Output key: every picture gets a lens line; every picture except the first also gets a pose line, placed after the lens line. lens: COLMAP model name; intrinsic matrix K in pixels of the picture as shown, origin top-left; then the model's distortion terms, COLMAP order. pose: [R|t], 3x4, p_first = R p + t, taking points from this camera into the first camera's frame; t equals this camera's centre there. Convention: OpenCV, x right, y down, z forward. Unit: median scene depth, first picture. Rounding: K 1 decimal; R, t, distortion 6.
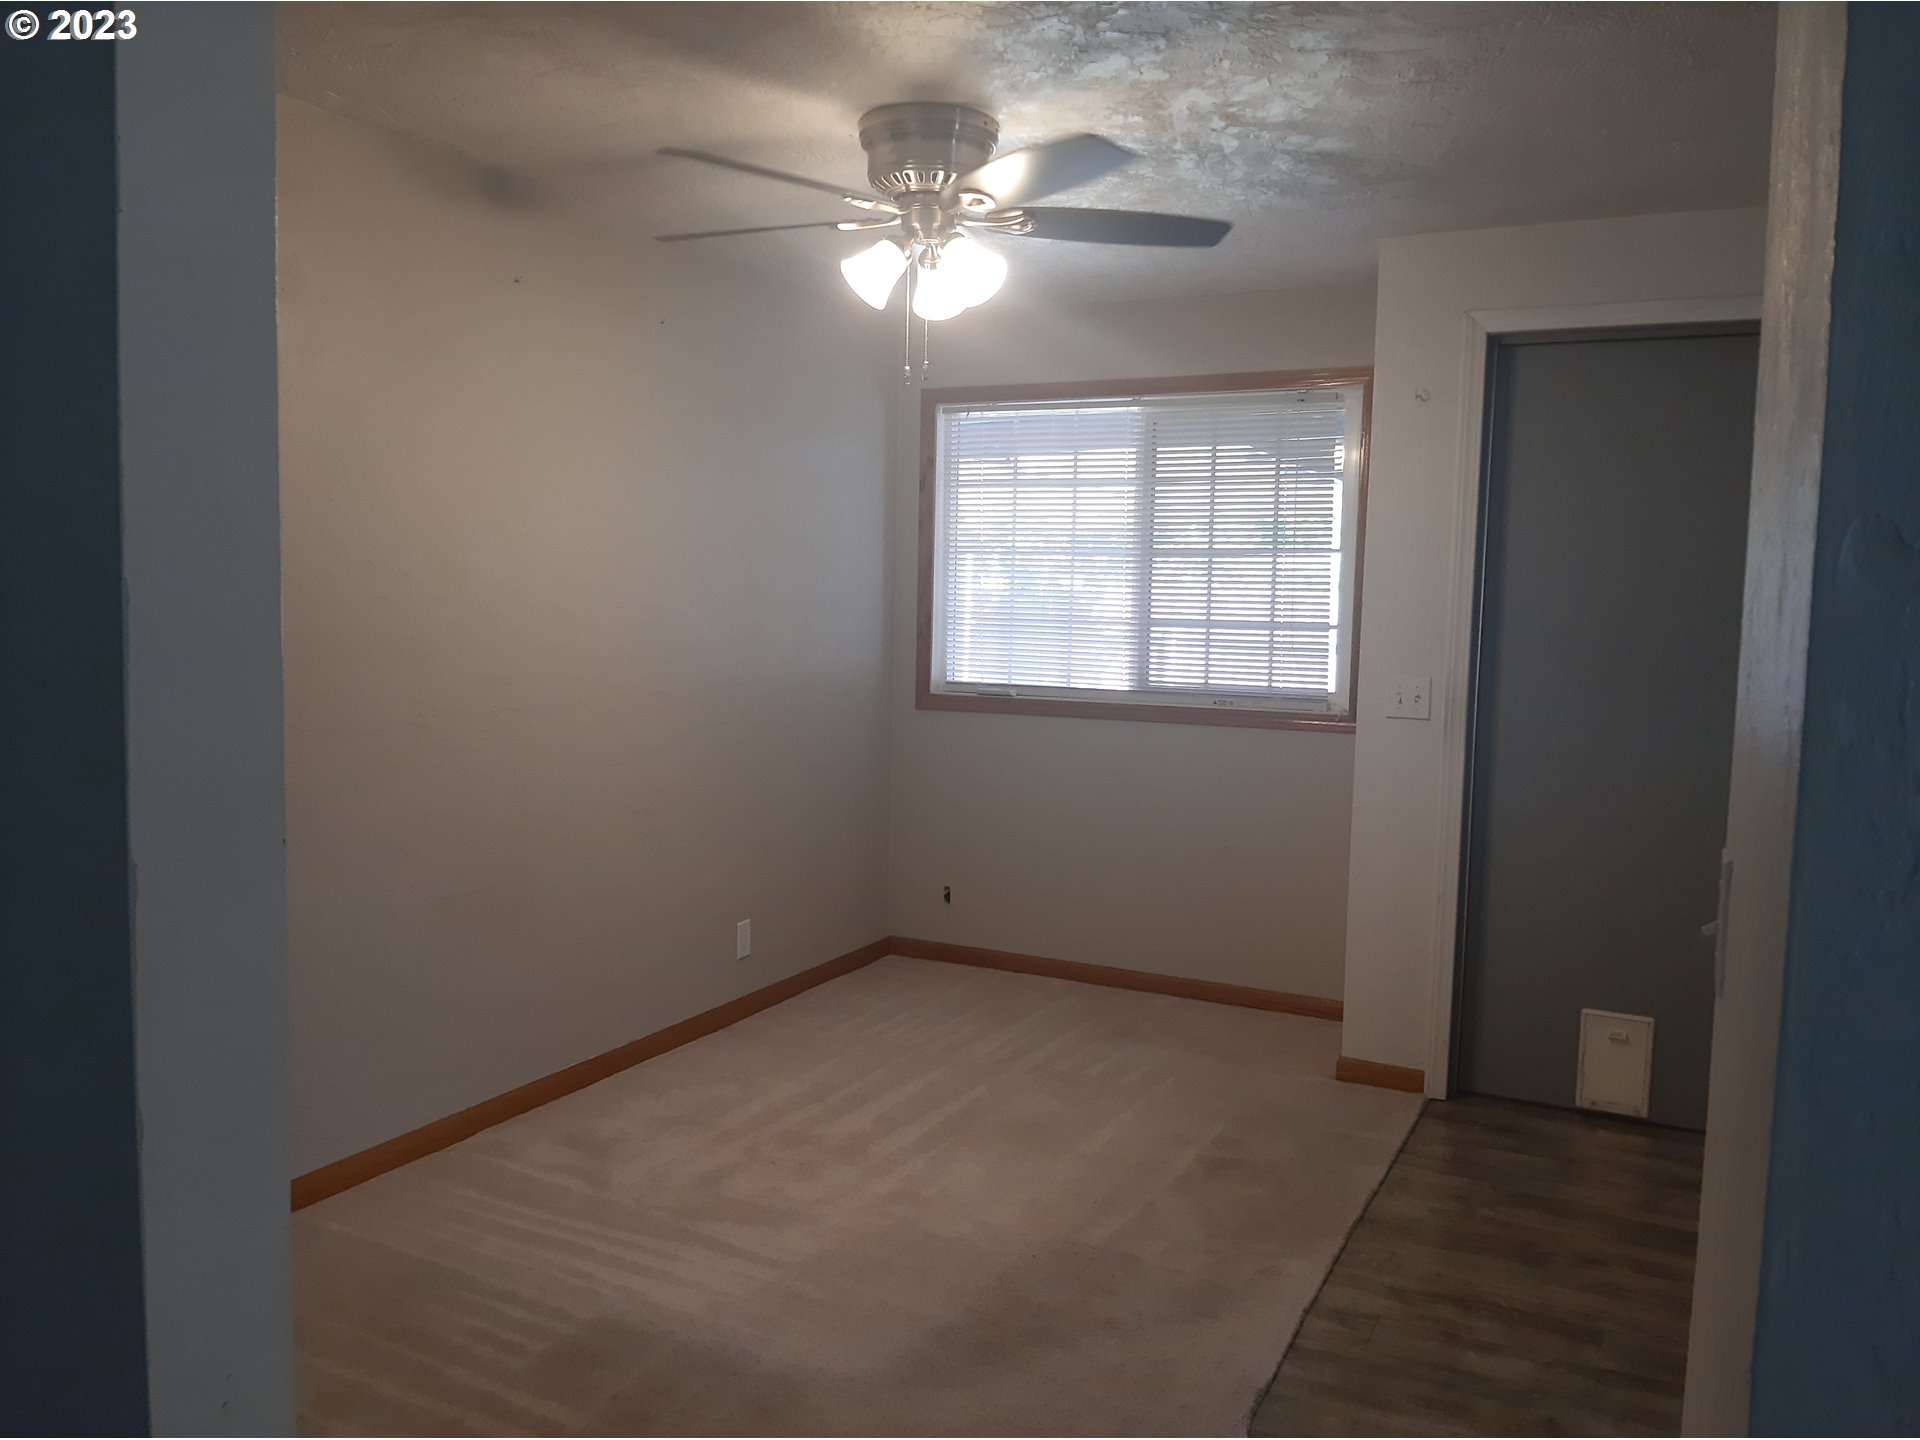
lens RADIAL K [[1465.0, 0, 931.2], [0, 1465.0, 721.8], [0, 0, 1]] dist [0.092095, -0.176514]
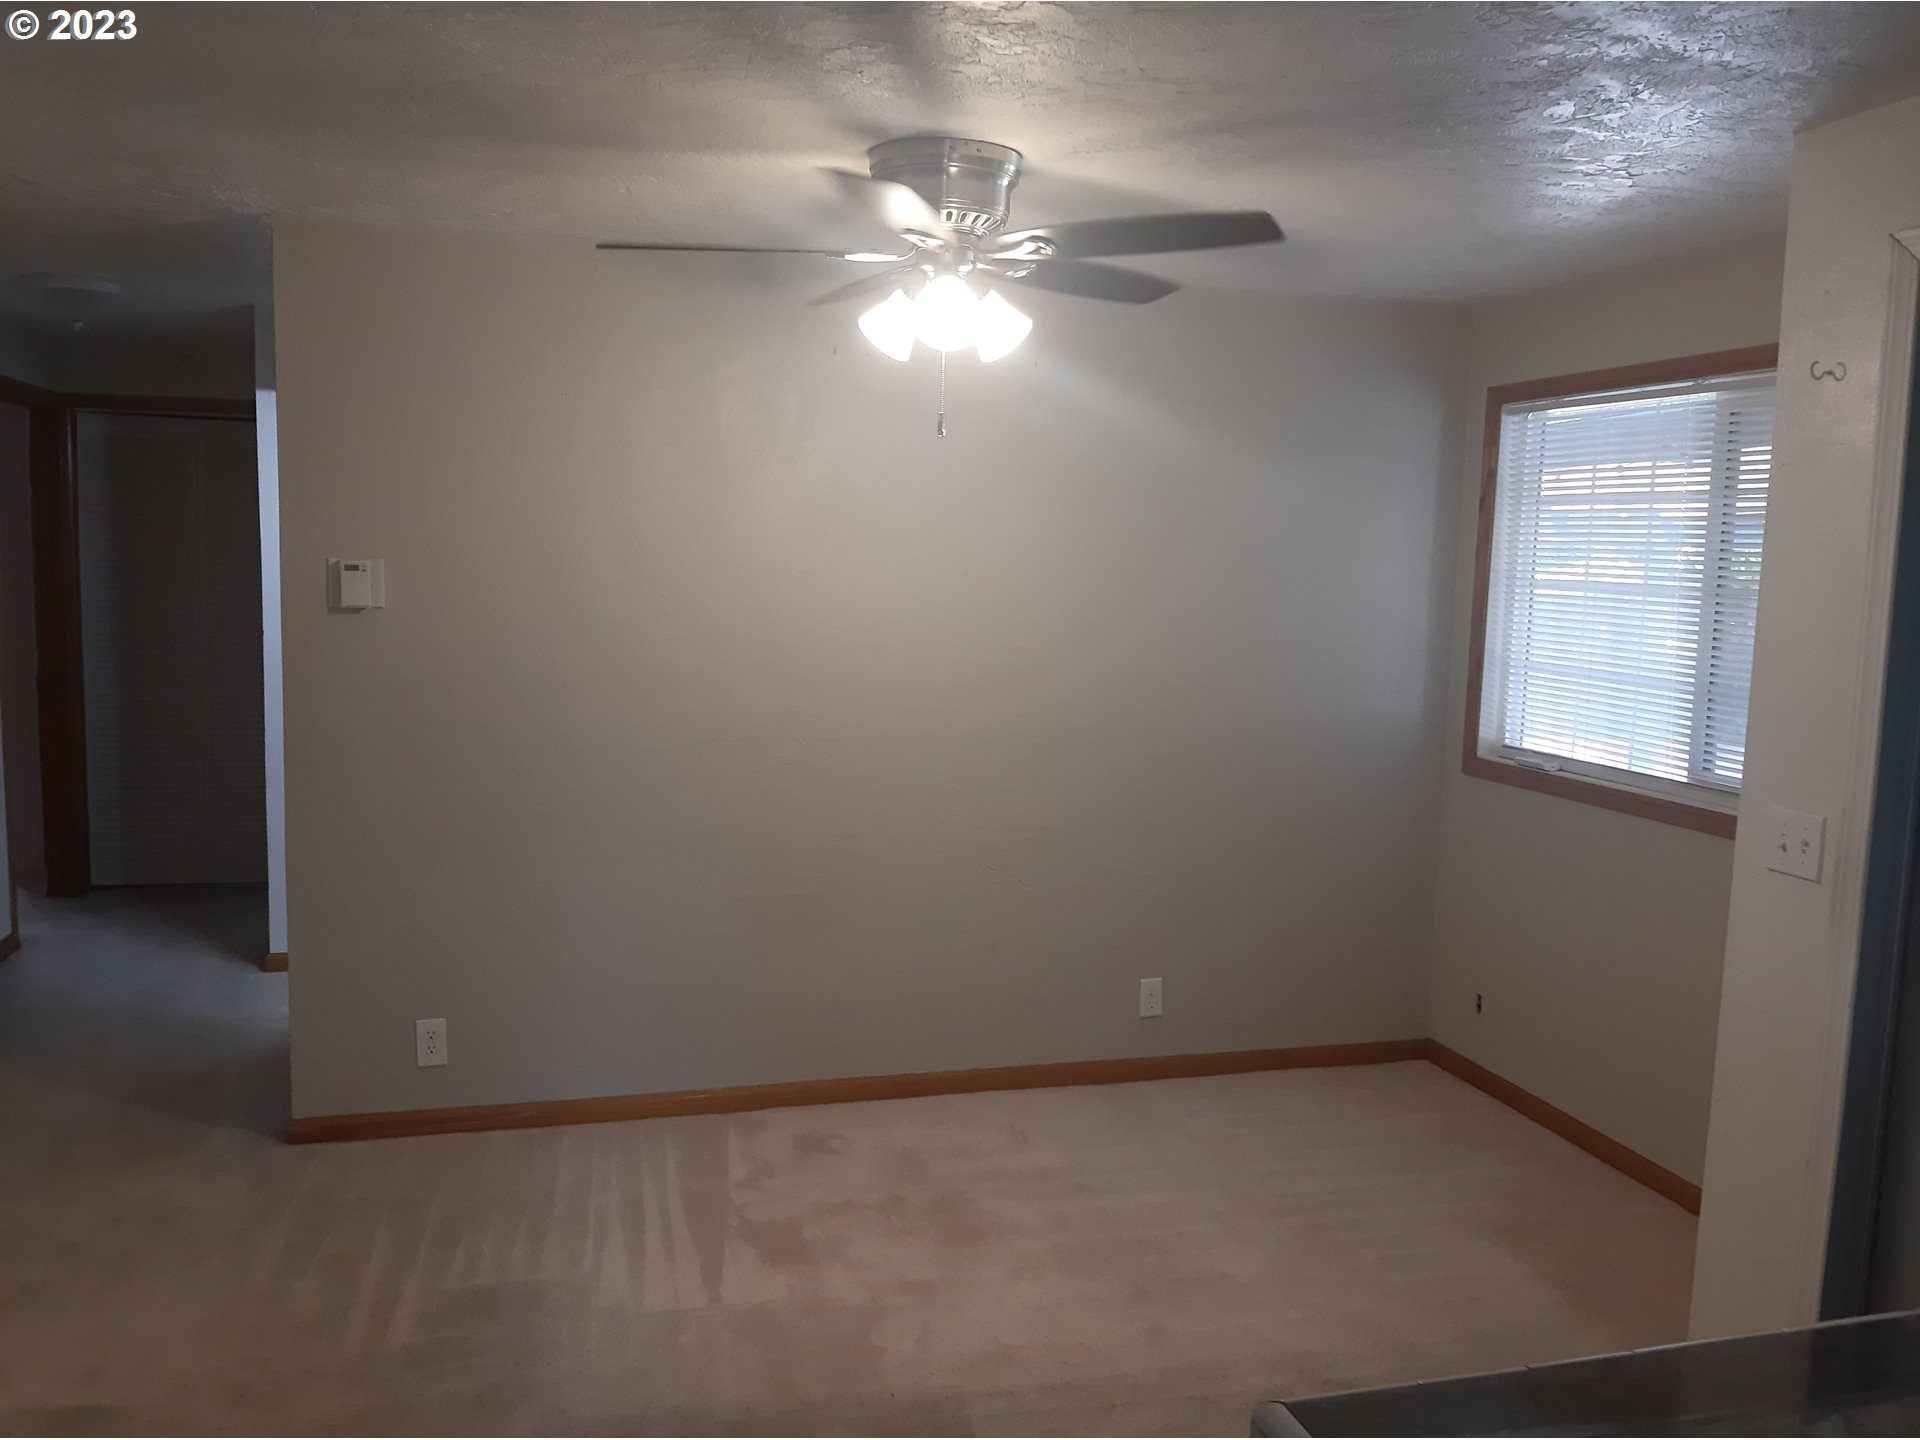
lens RADIAL K [[1465.0, 0, 931.2], [0, 1465.0, 721.8], [0, 0, 1]] dist [0.092095, -0.176514]
pose [[0.687529, 0.081791, -0.721536, 0.413502], [-0.079630, 0.996136, 0.037042, -0.048719], [0.721778, 0.031988, 0.691385, 0.222560]]
